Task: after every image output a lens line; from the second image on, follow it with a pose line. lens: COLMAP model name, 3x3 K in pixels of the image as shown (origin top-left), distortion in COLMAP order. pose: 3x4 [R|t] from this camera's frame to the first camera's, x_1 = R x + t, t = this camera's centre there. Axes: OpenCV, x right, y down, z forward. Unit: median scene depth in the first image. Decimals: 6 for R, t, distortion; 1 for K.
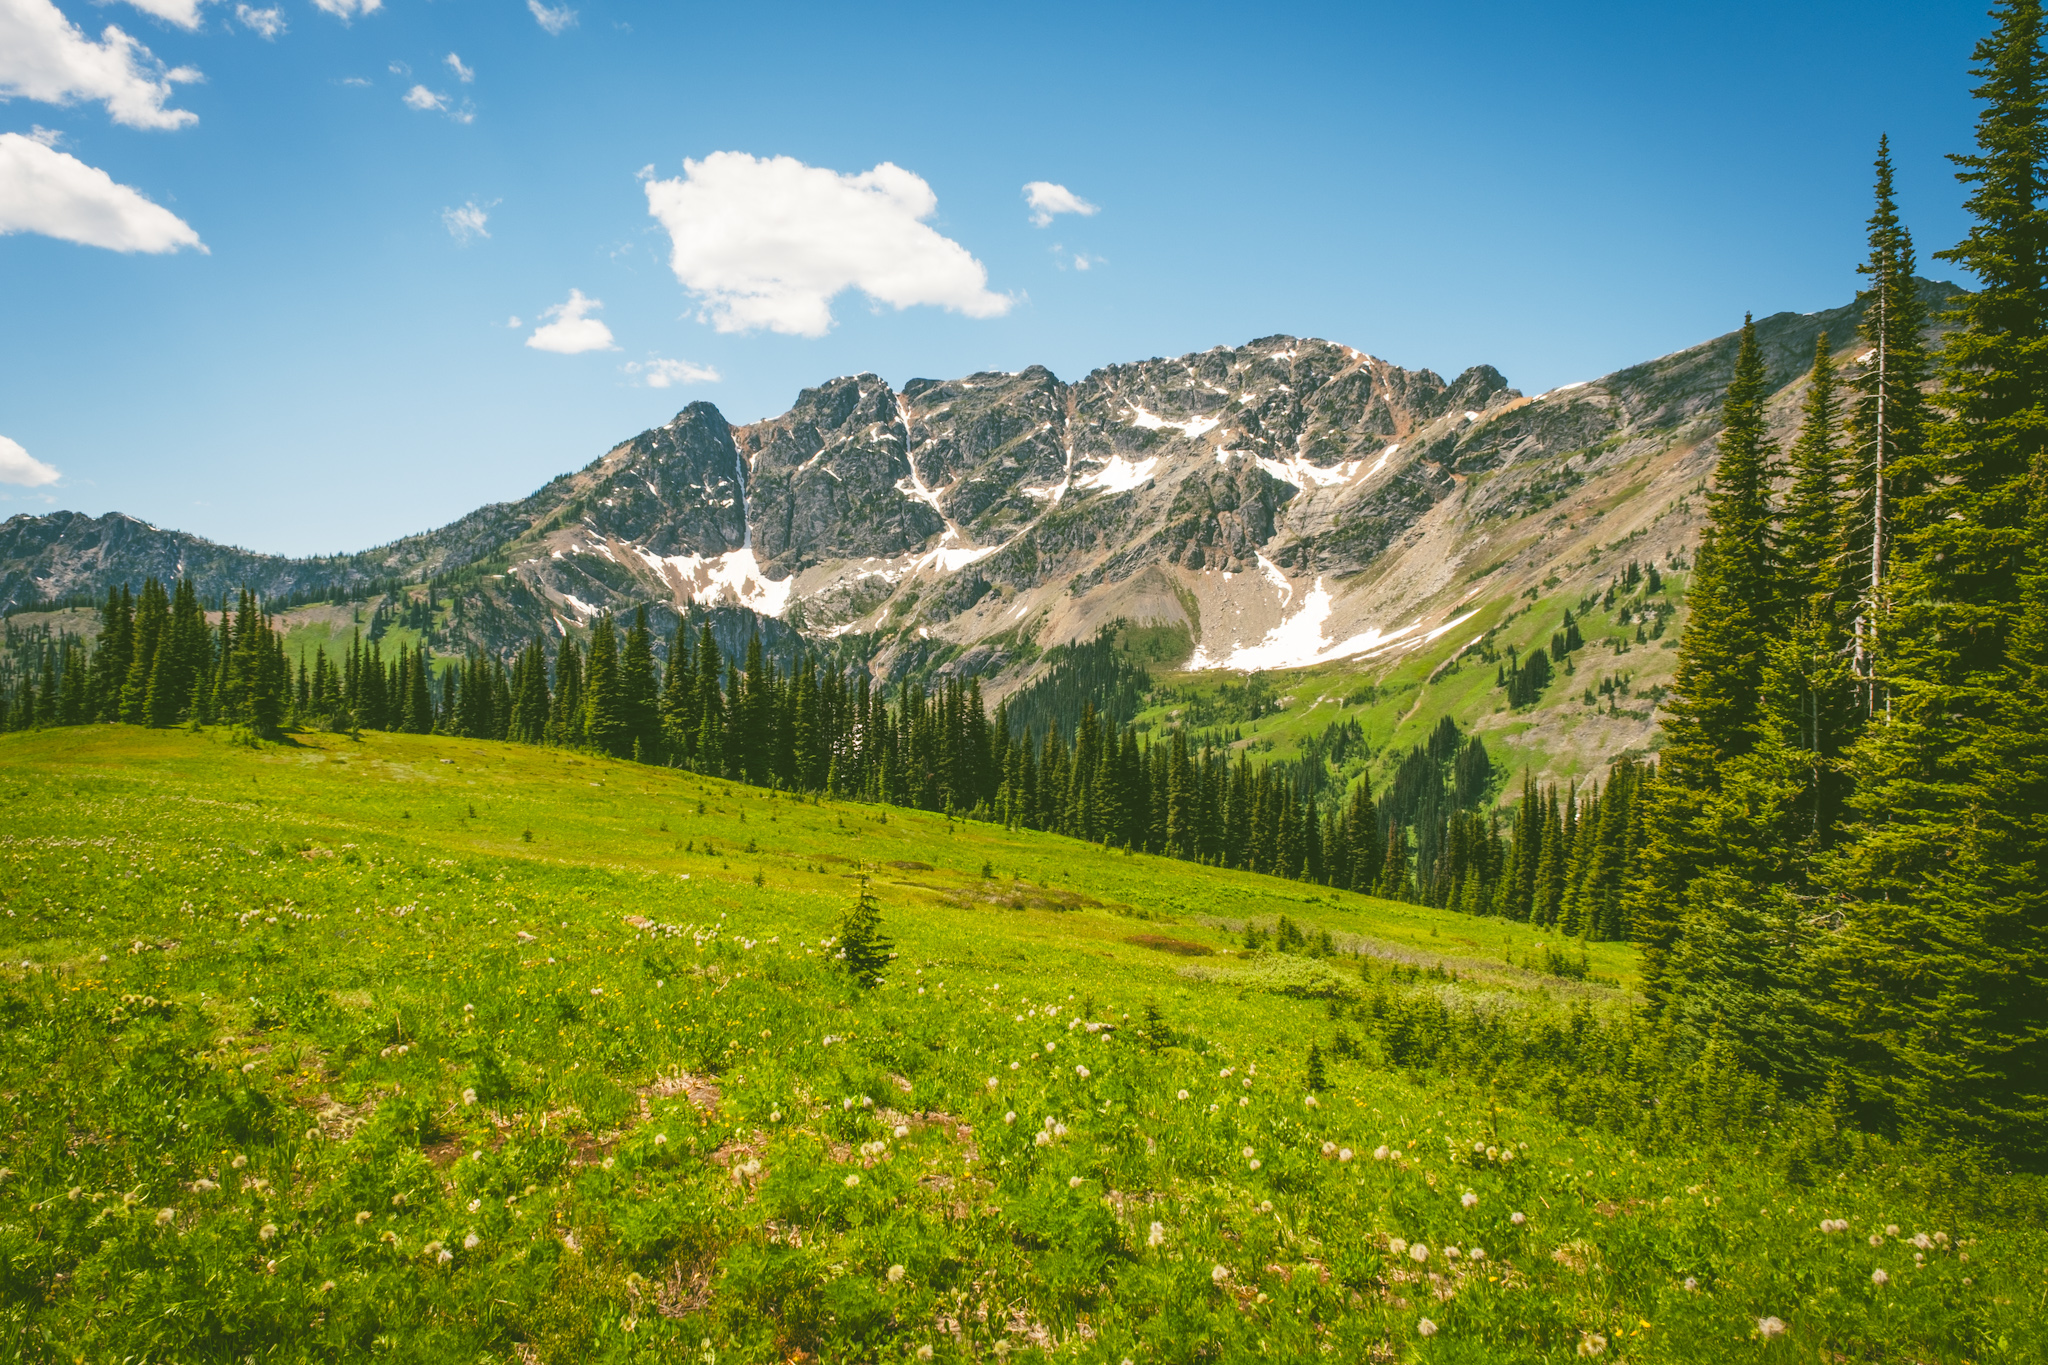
lens RADIAL K [[1477.8, 0, 1014.0], [0, 1477.8, 686.3], [0, 0, 1]] dist [0.008140, 0.006519]
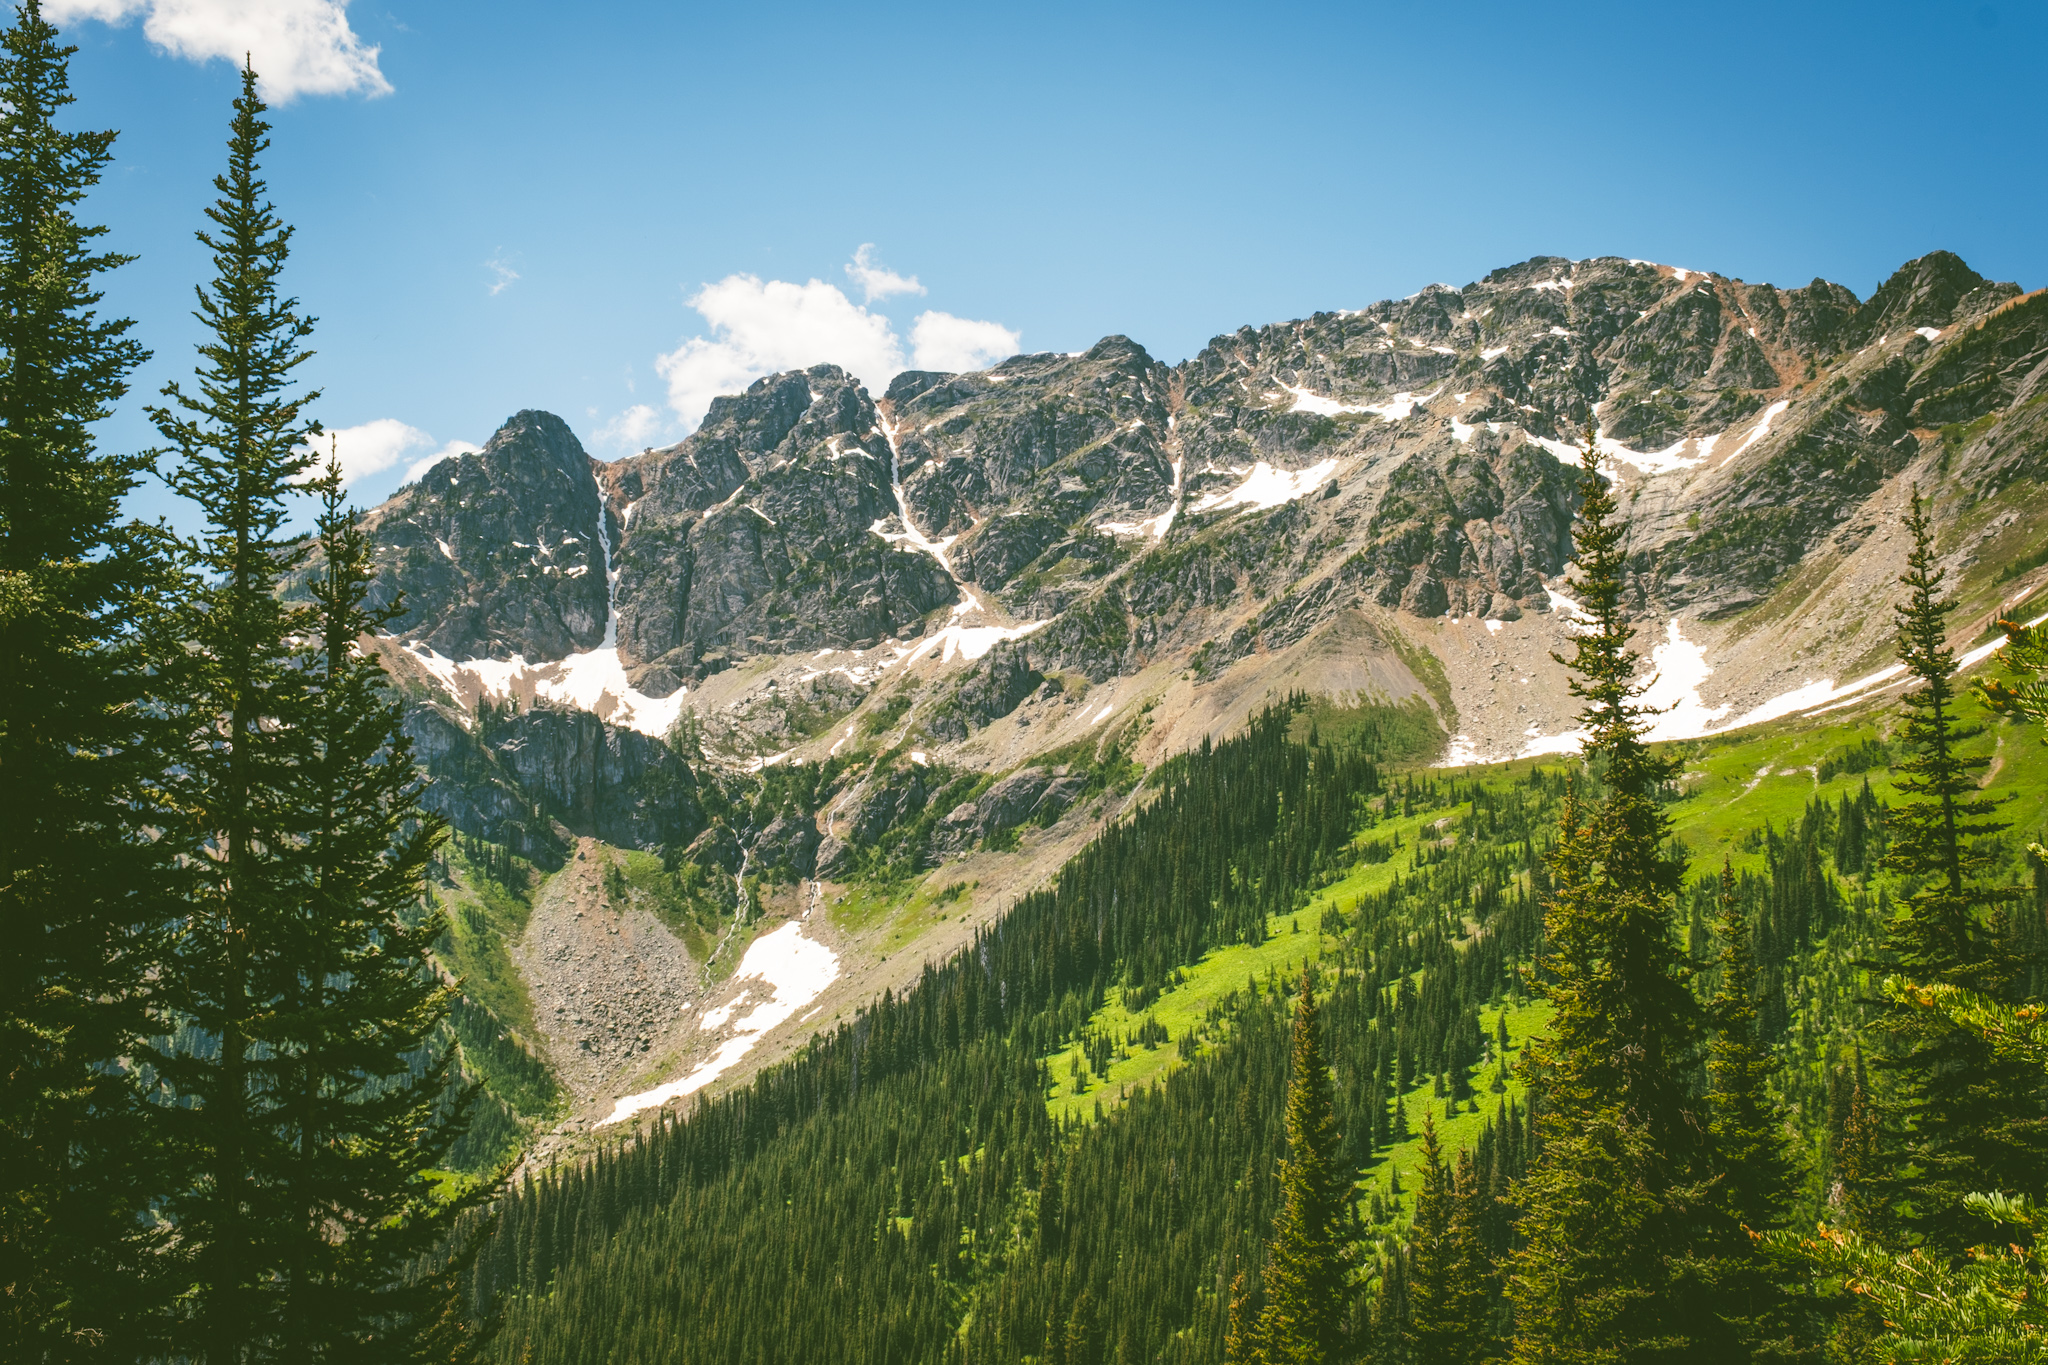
lens RADIAL K [[1861.2, 0, 1025.2], [0, 1861.2, 783.9], [0, 0, 1]] dist [0.012737, 0.000000]
pose [[0.999627, -0.019389, -0.019227, -0.009889], [0.015923, 0.985933, -0.166378, 0.083240], [0.022183, 0.166010, 0.985874, 0.331627]]
